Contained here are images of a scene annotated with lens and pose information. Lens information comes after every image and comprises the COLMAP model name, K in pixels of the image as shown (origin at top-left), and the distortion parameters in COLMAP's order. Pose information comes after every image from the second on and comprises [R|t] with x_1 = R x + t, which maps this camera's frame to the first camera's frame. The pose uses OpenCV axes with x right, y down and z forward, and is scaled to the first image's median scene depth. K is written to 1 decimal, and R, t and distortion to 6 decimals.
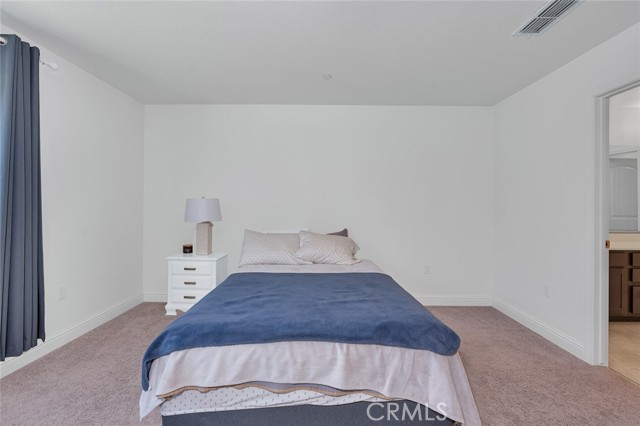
lens RADIAL K [[295.1, 0, 324.4], [0, 295.1, 204.3], [0, 0, 1]] dist [-0.000059, 0.000041]
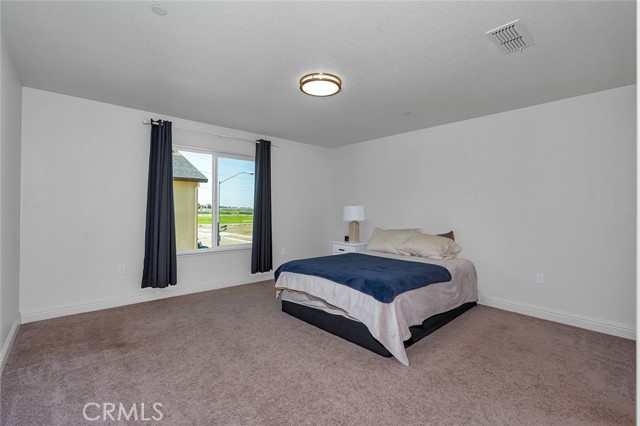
lens RADIAL K [[285.2, 0, 321.9], [0, 285.2, 208.8], [0, 0, 1]] dist [-0.001721, 0.000311]
pose [[0.678249, -0.002545, -0.734827, 0.675327], [-0.007738, 0.999914, -0.010605, 0.015430], [0.734791, 0.012880, 0.678171, -0.146036]]
